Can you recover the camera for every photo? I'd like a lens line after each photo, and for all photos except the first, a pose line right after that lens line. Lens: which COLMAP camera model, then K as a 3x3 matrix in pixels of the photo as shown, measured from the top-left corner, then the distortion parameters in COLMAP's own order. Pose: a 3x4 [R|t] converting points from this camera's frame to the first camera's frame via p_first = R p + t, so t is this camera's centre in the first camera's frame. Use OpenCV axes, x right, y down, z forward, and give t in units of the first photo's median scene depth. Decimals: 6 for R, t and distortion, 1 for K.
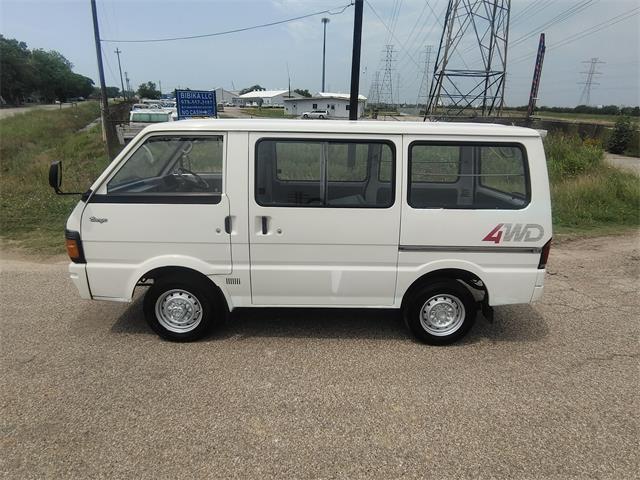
lens RADIAL K [[385.2, 0, 322.2], [0, 385.2, 244.5], [0, 0, 1]] dist [0.000250, -0.004885]
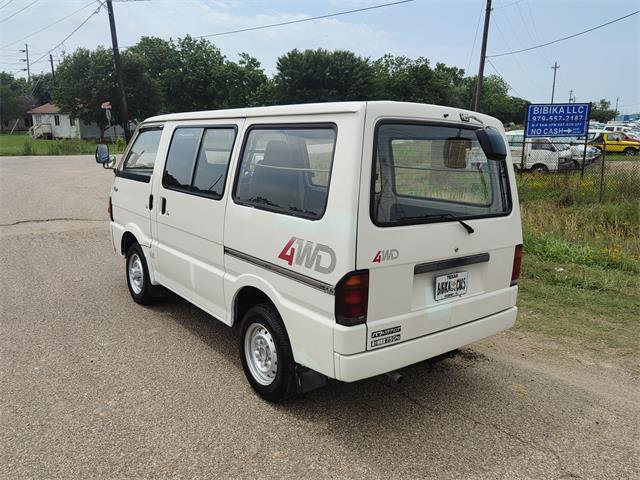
lens RADIAL K [[493.0, 0, 320.0], [0, 493.0, 240.3], [0, 0, 1]] dist [0.057558, -0.044524]
pose [[0.609943, 0.149062, -0.778299, 1.128223], [-0.250500, 0.968055, -0.010909, -0.048241], [0.751811, 0.201618, 0.627798, 0.459574]]
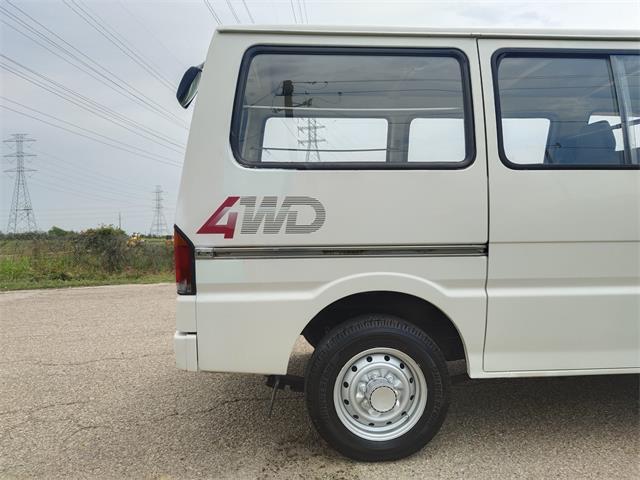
lens RADIAL K [[454.9, 0, 320.4], [0, 454.9, 238.9], [0, 0, 1]] dist [0.054691, -0.042673]
pose [[-0.998205, -0.008467, -0.059282, 0.430136], [-0.028504, 0.937794, 0.346020, -0.338969], [0.052664, 0.347088, -0.936353, 1.978375]]
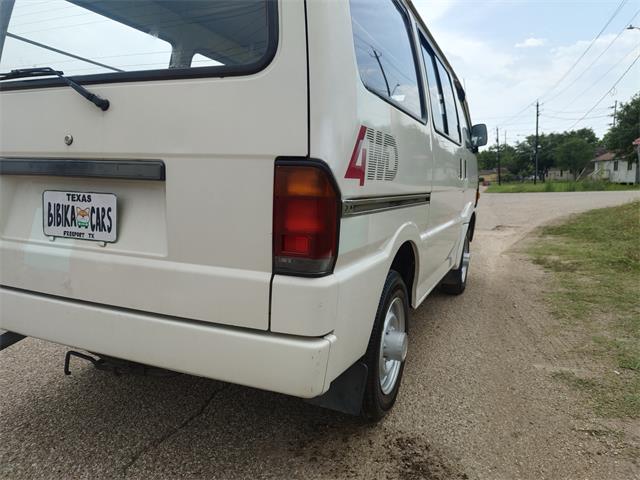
lens RADIAL K [[454.9, 0, 322.6], [0, 454.9, 237.6], [0, 0, 1]] dist [0.054691, -0.042673]
pose [[-0.415338, 0.083931, -0.905787, 0.877203], [-0.293482, 0.930125, 0.220759, -0.180417], [0.861024, 0.357522, -0.361684, 1.583305]]
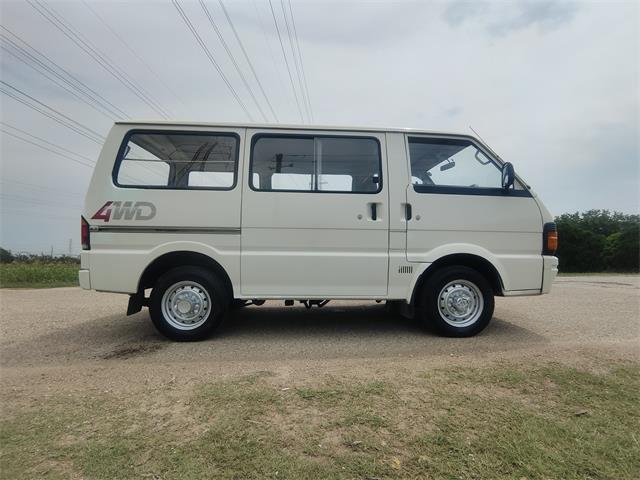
lens RADIAL K [[313.8, 0, 320.0], [0, 313.8, 241.4], [0, 0, 1]] dist [-0.001404, -0.000326]
pose [[-0.998854, -0.030792, -0.036645, 0.015672], [-0.039524, 0.962432, 0.268632, -0.324859], [0.026997, 0.269773, -0.962546, 2.216904]]
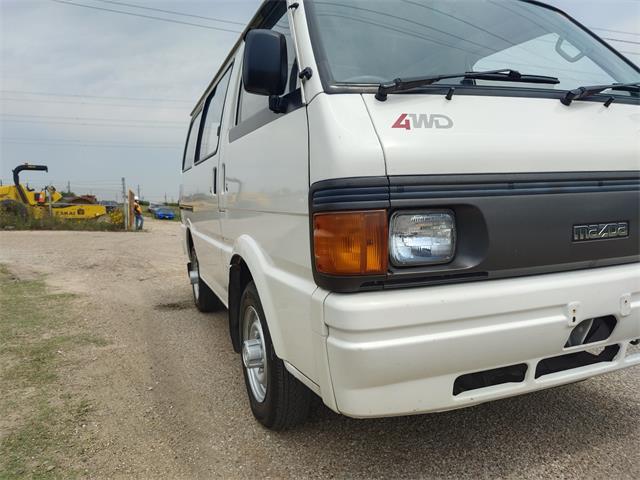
lens RADIAL K [[454.9, 0, 321.0], [0, 454.9, 240.7], [0, 0, 1]] dist [0.054691, -0.042673]
pose [[-0.363198, -0.099325, 0.926403, -0.952995], [0.286717, 0.934136, 0.212562, -0.207526], [-0.886499, 0.342818, -0.310798, 1.548822]]
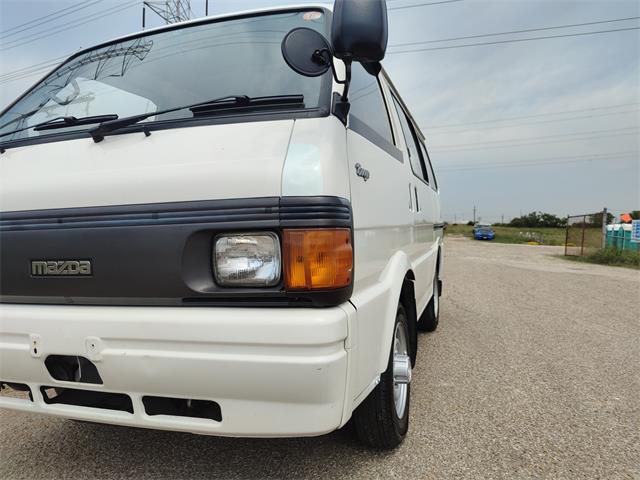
lens RADIAL K [[454.9, 0, 318.1], [0, 454.9, 240.7], [0, 0, 1]] dist [0.054691, -0.042673]
pose [[0.338211, -0.059031, 0.939217, -0.969113], [0.304694, 0.951140, -0.049939, 0.010430], [-0.890379, 0.303064, 0.339672, 0.846881]]
